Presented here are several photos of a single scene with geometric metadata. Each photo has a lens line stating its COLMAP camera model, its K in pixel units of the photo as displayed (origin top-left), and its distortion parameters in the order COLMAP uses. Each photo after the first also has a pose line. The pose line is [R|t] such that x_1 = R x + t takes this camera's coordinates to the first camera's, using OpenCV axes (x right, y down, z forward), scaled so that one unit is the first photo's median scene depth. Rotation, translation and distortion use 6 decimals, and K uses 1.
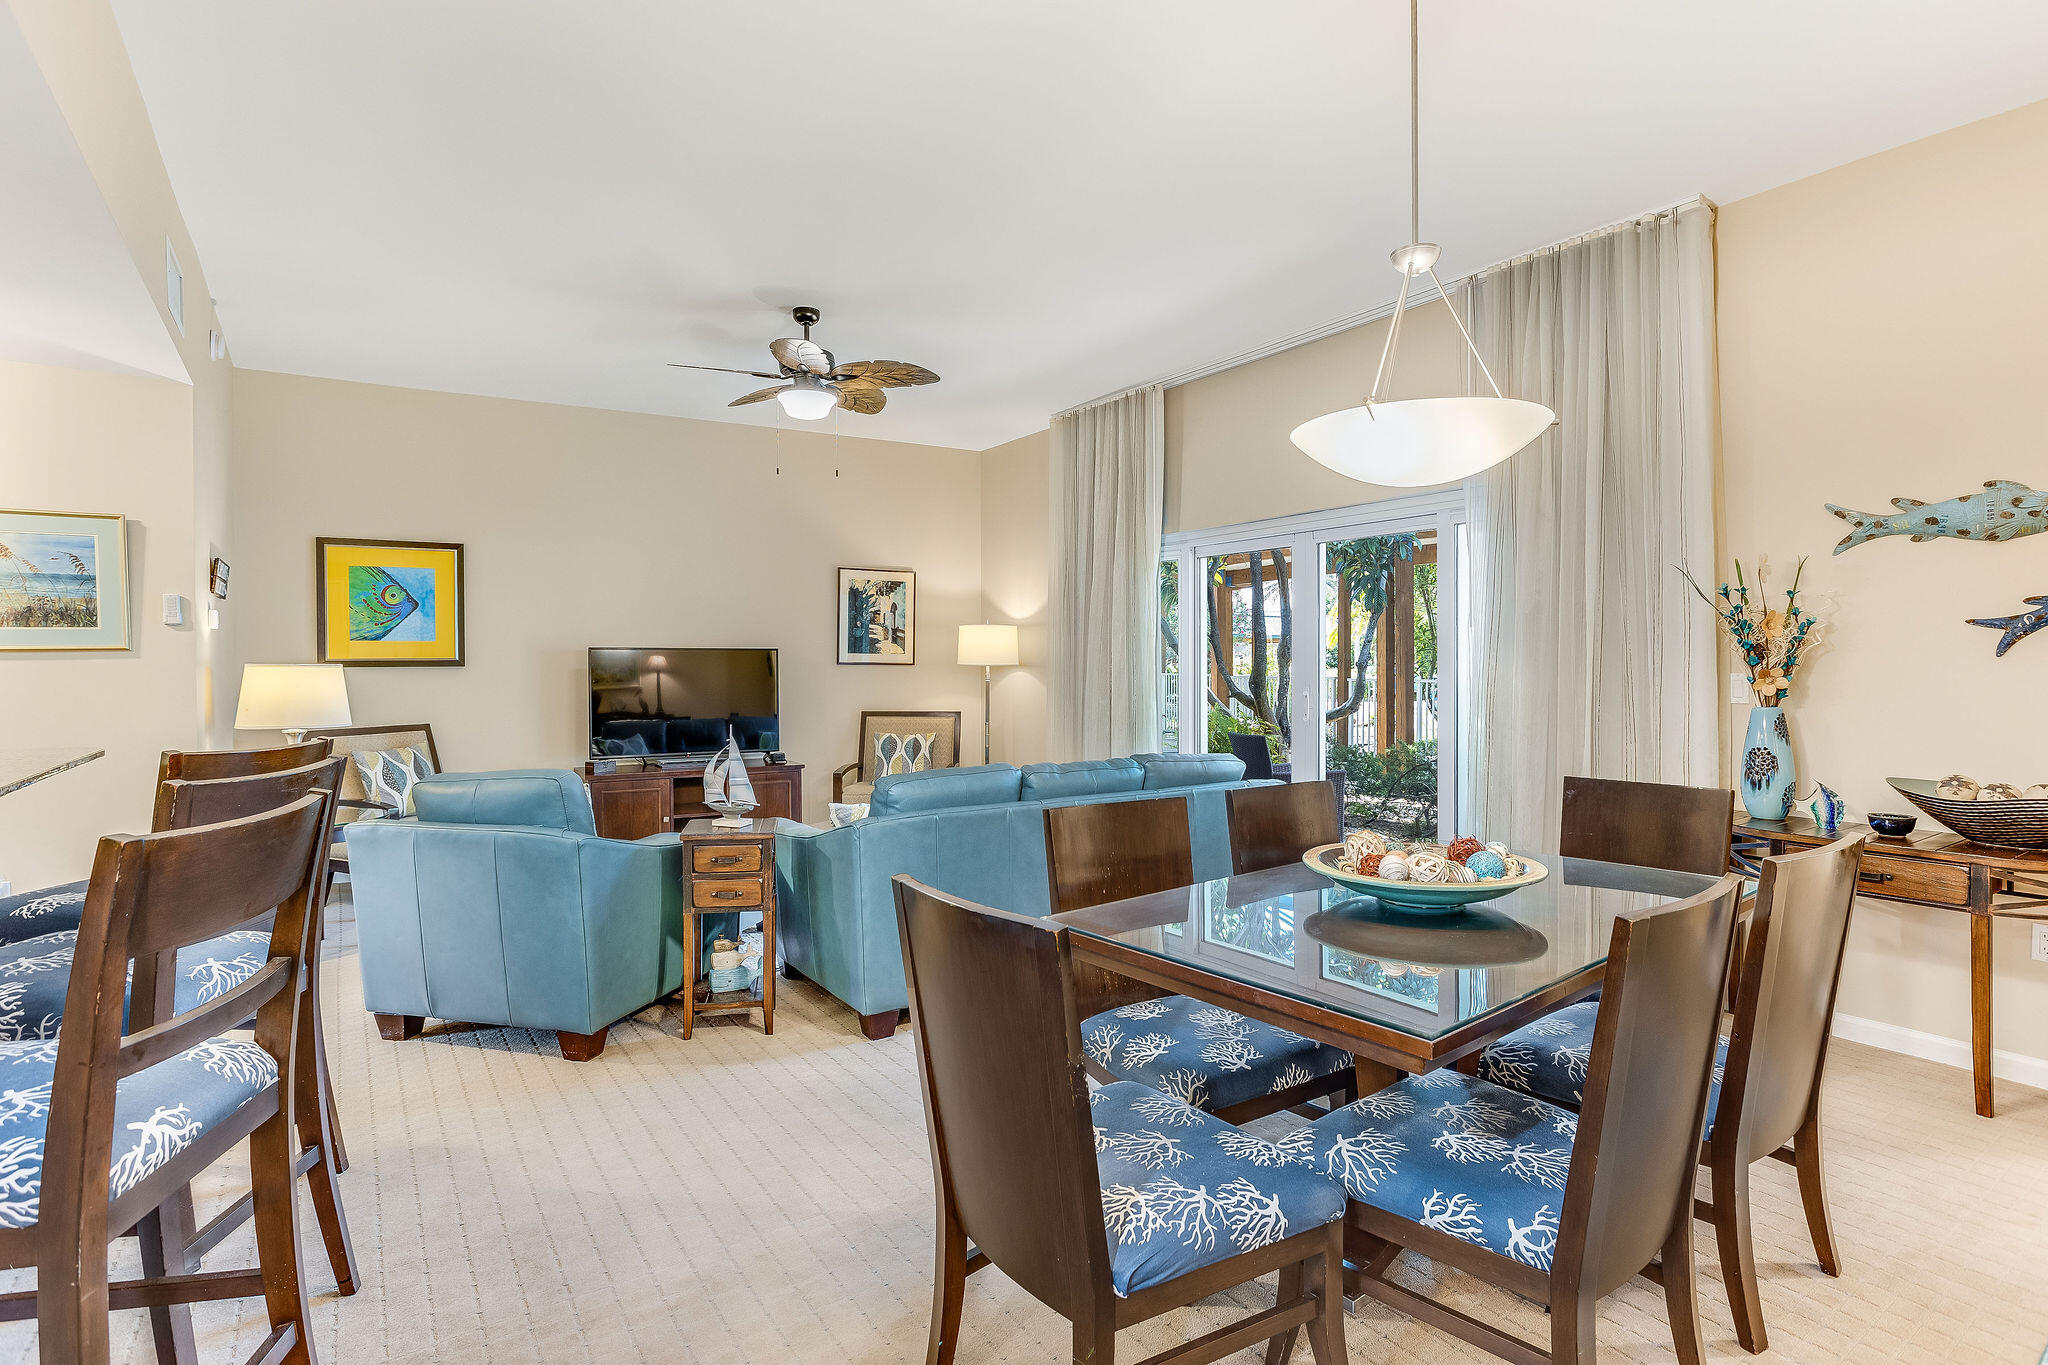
lens RADIAL K [[1001.1, 0, 1028.6], [0, 1001.1, 646.4], [0, 0, 1]] dist [-0.043214, 0.022220]
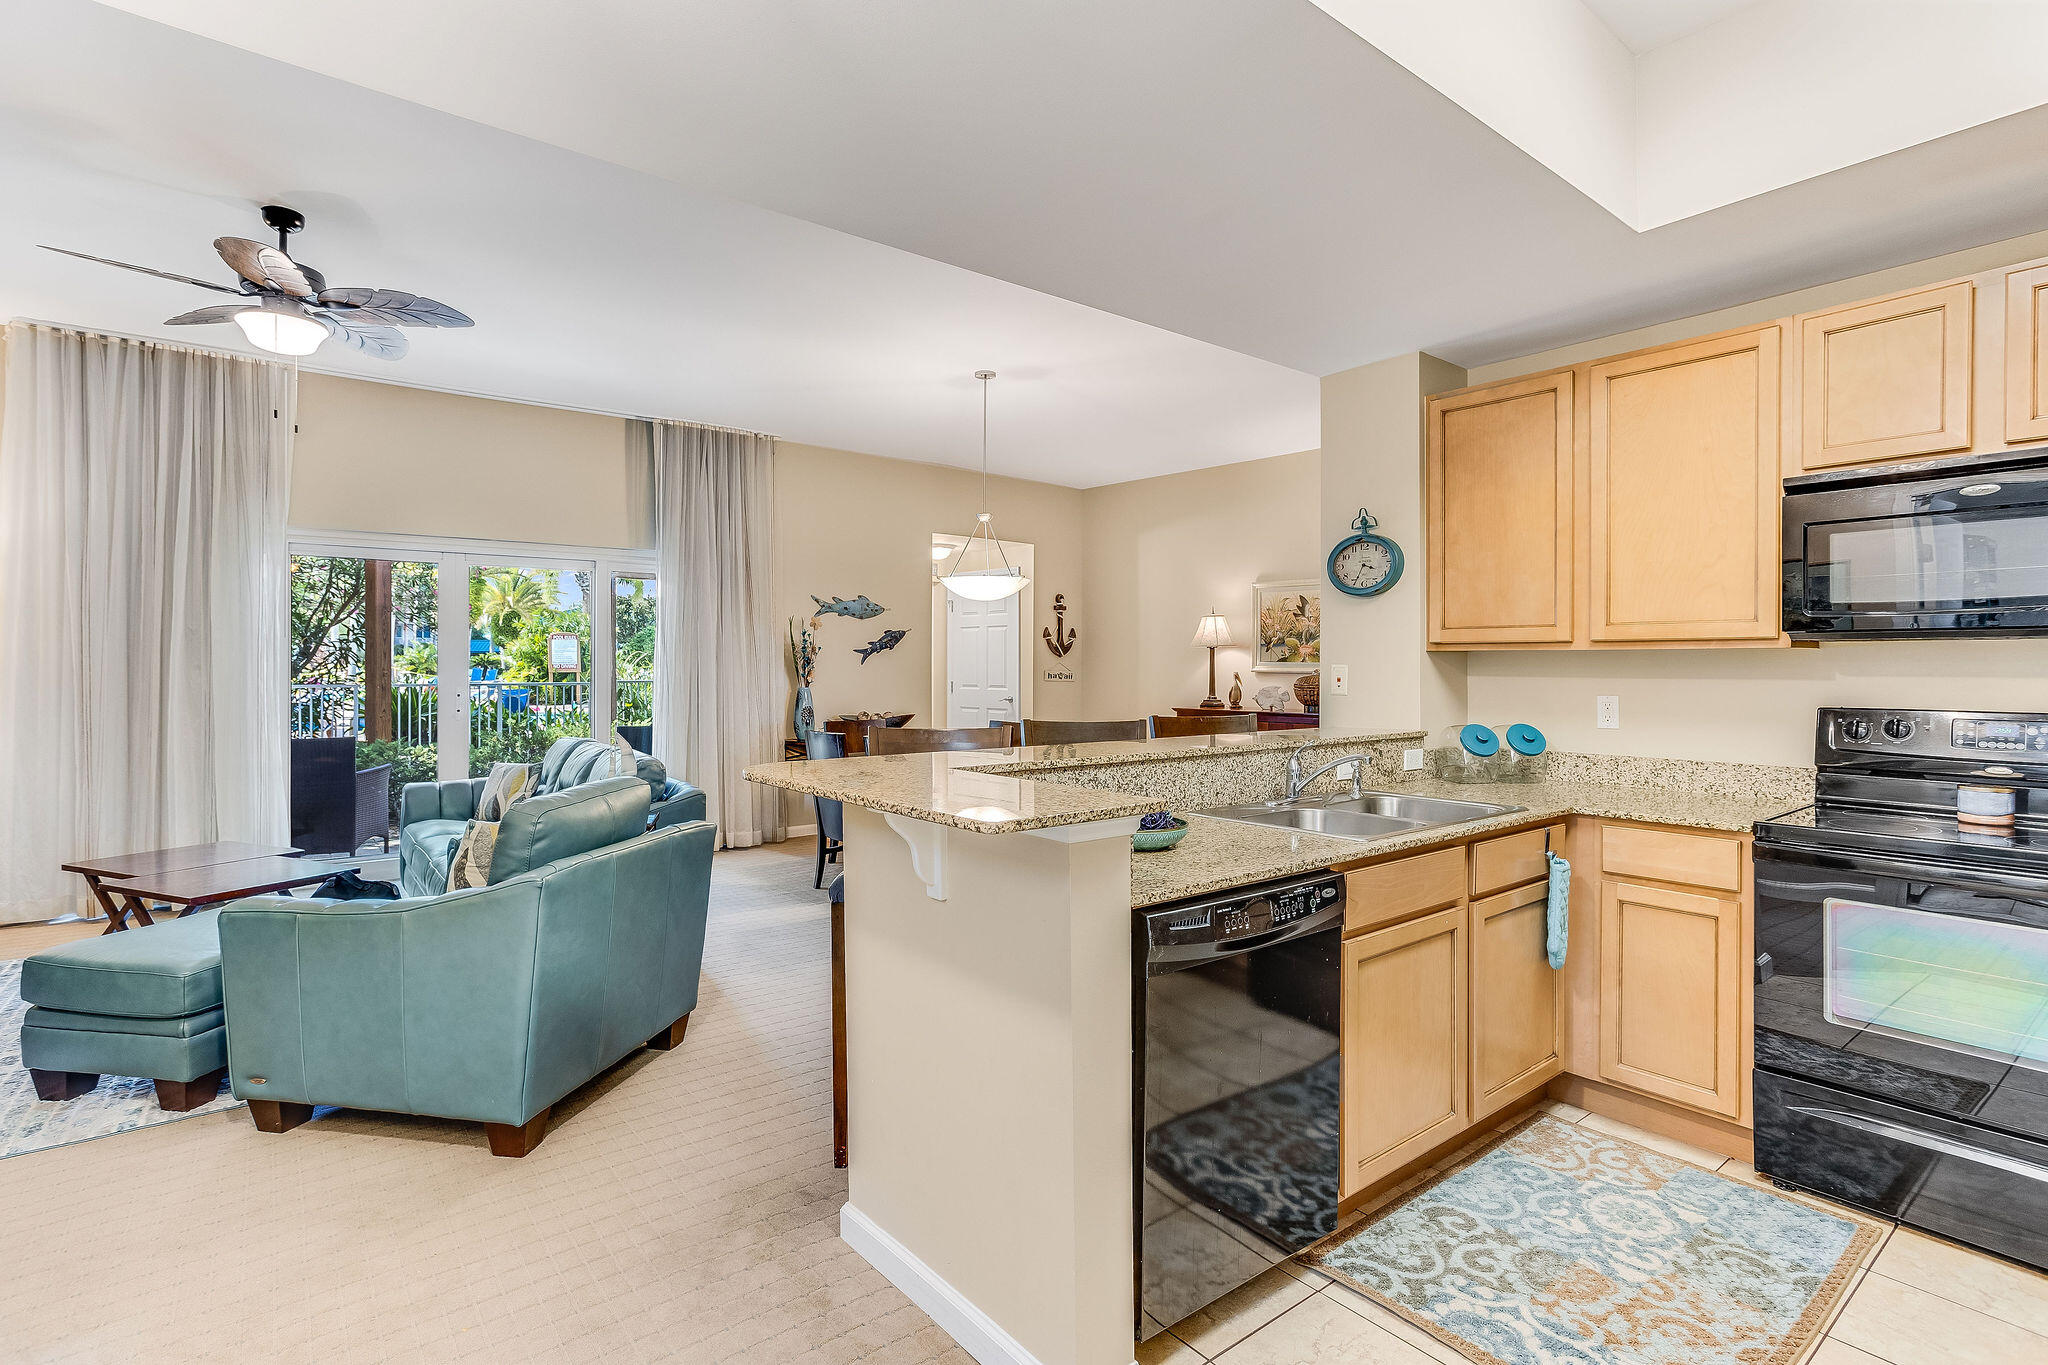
lens RADIAL K [[1001.1, 0, 1028.6], [0, 1001.1, 646.4], [0, 0, 1]] dist [-0.043214, 0.022220]
pose [[-0.075280, 0.019844, 0.996965, -0.820995], [-0.017335, 0.999625, -0.021206, 0.006123], [-0.997012, -0.018879, -0.074908, 0.374930]]
